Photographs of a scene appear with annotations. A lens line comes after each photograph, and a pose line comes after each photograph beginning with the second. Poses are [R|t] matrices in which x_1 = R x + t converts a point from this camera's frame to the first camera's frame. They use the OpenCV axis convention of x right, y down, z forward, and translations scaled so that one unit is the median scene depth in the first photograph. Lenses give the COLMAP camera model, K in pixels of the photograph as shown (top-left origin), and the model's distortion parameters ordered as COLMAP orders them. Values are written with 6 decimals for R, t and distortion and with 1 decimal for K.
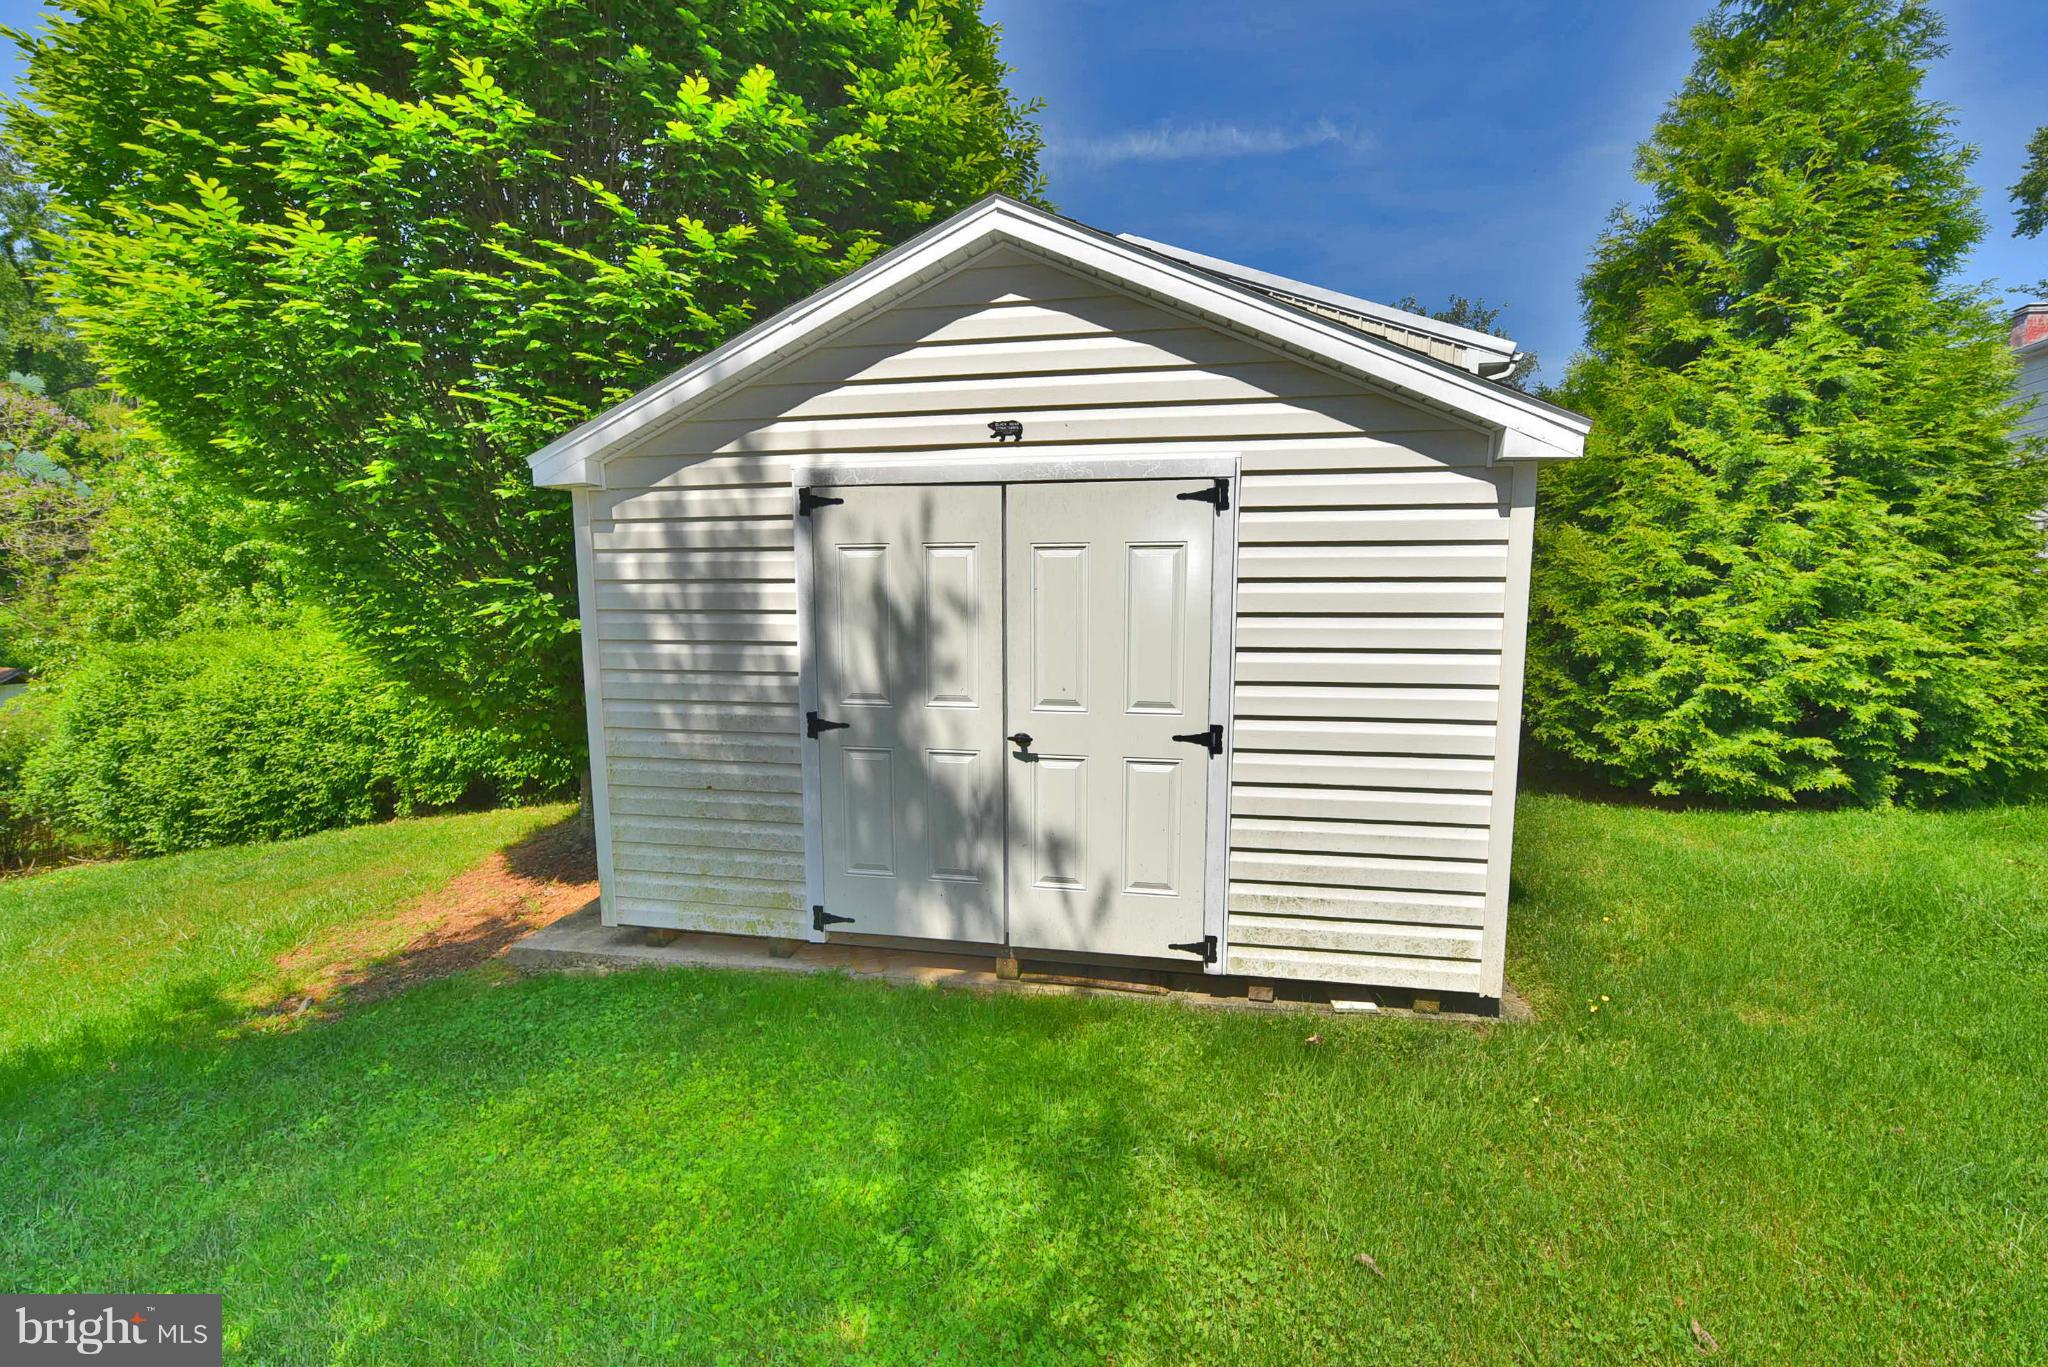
lens RADIAL K [[861.3, 0, 1024.0], [0, 861.3, 683.5], [0, 0, 1]] dist [-0.024254, 0.000043]
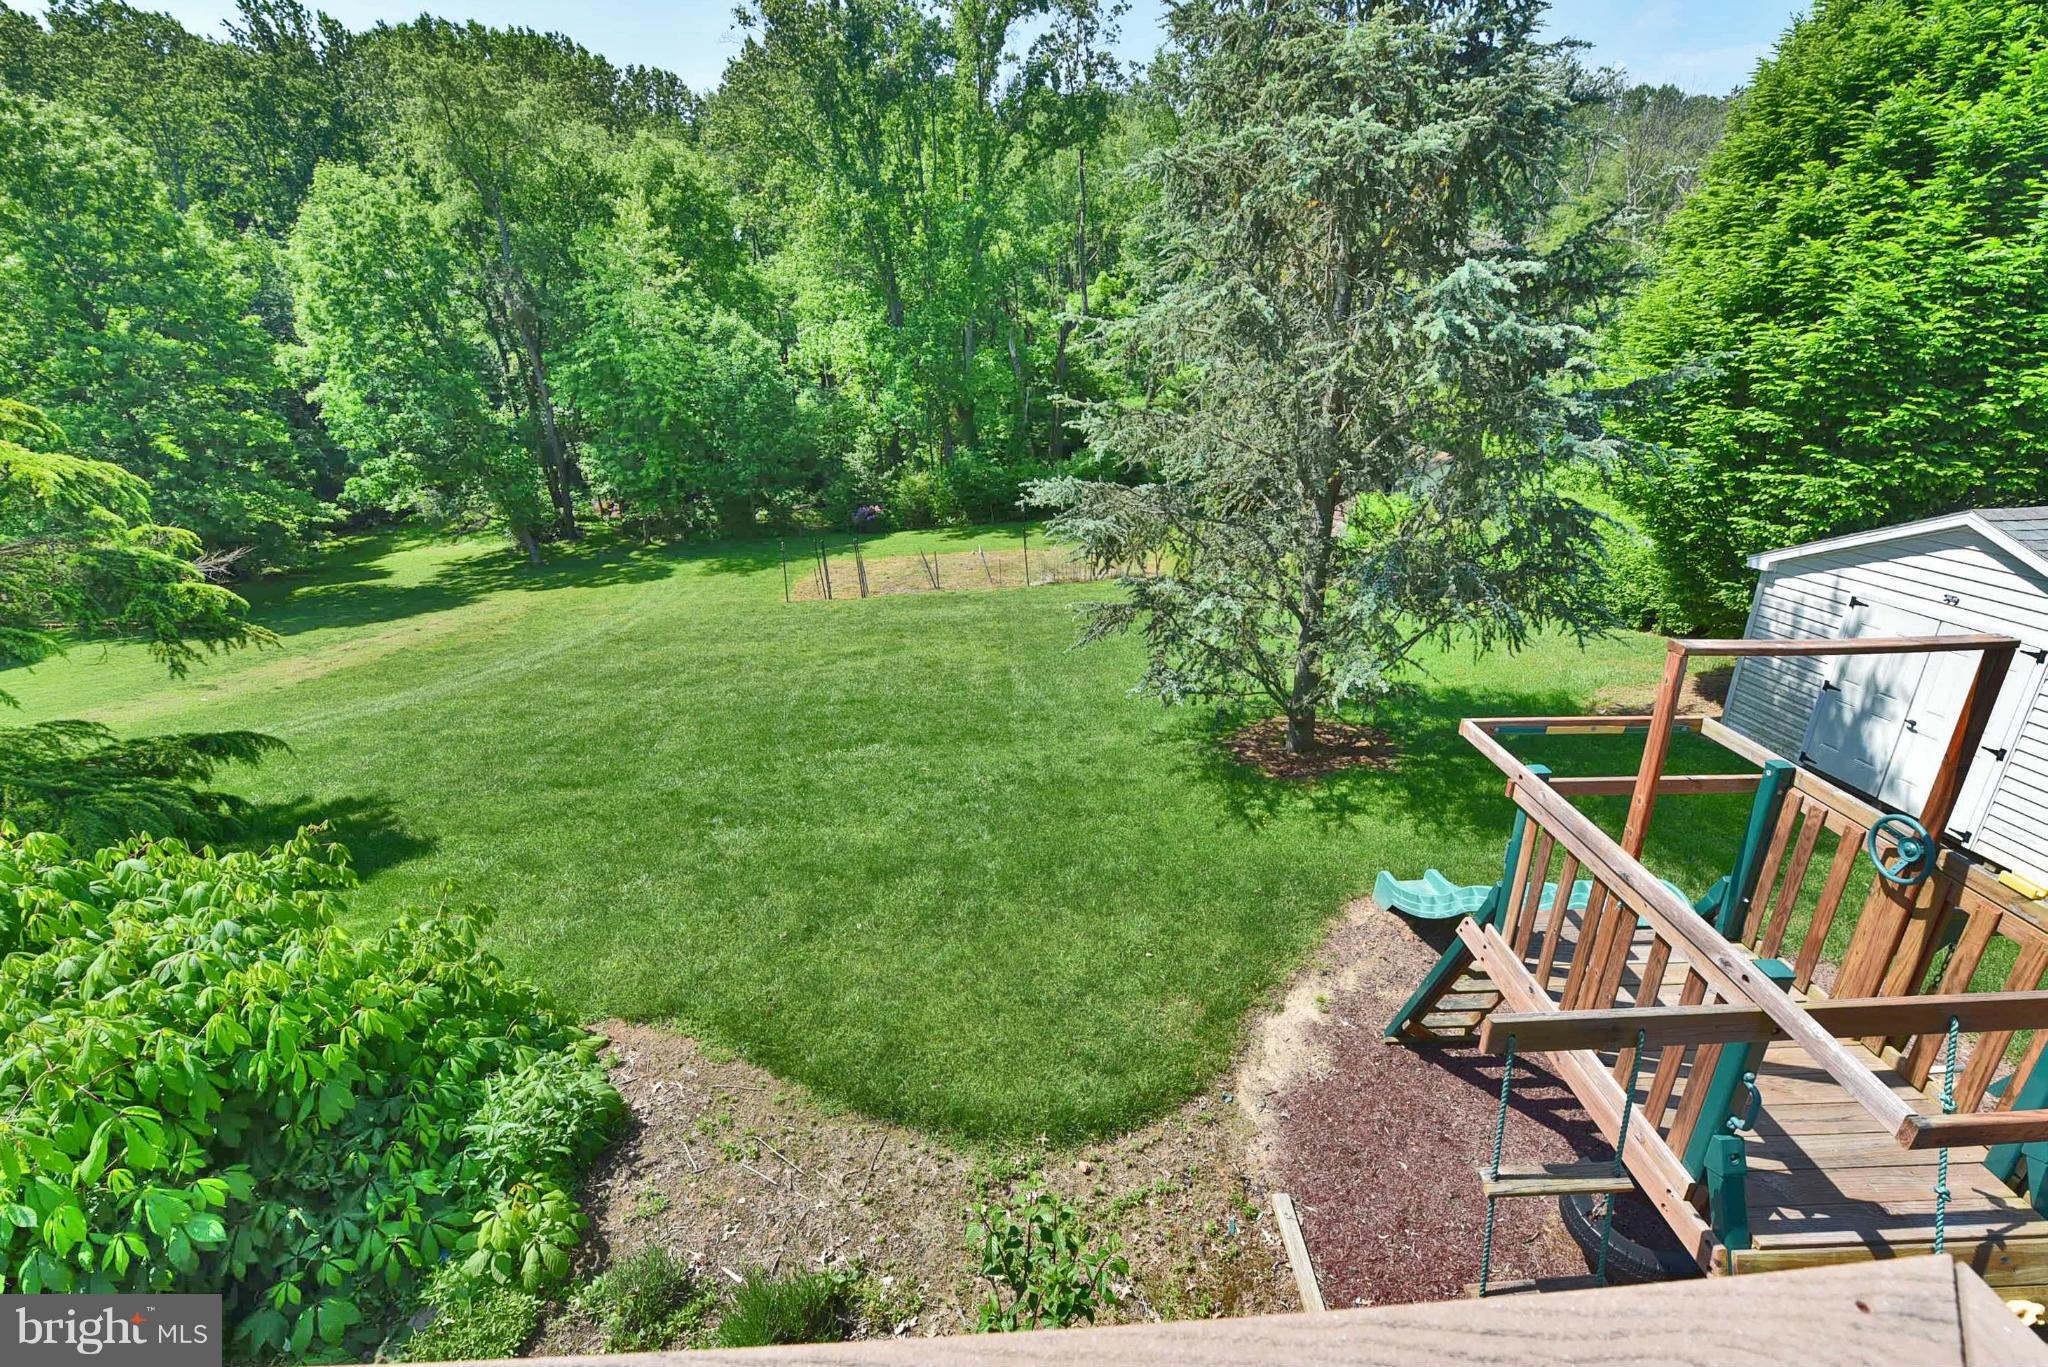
lens RADIAL K [[888.5, 0, 1045.7], [0, 888.5, 677.9], [0, 0, 1]] dist [-0.012748, -0.000532]
pose [[0.319985, 0.340226, -0.884226, 1.238102], [-0.089187, 0.939969, 0.329399, -0.592626], [0.943215, -0.026542, 0.331120, -1.927743]]
